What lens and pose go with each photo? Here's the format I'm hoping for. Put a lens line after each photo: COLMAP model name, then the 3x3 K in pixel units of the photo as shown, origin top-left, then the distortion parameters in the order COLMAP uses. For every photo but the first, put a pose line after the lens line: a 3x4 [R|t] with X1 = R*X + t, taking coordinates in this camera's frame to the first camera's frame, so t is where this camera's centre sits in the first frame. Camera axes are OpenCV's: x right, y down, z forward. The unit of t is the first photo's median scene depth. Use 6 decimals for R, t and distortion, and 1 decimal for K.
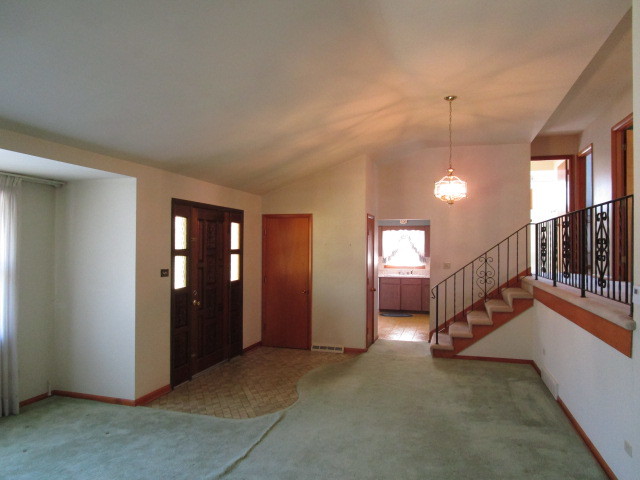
lens RADIAL K [[450.3, 0, 320.0], [0, 450.3, 240.0], [0, 0, 1]] dist [-0.029703, 0.006552]
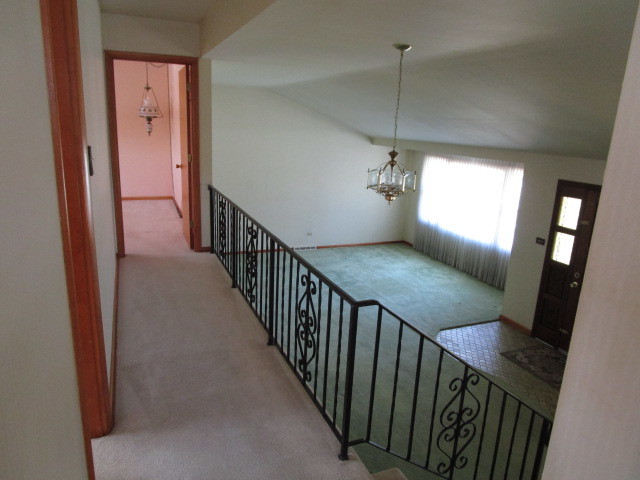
lens RADIAL K [[450.3, 0, 320.0], [0, 450.3, 240.0], [0, 0, 1]] dist [-0.029703, 0.006552]
pose [[-0.774679, 0.126792, -0.619513, 0.716780], [-0.040752, 0.967645, 0.249001, -0.171202], [0.631041, 0.218142, -0.744447, 1.271110]]
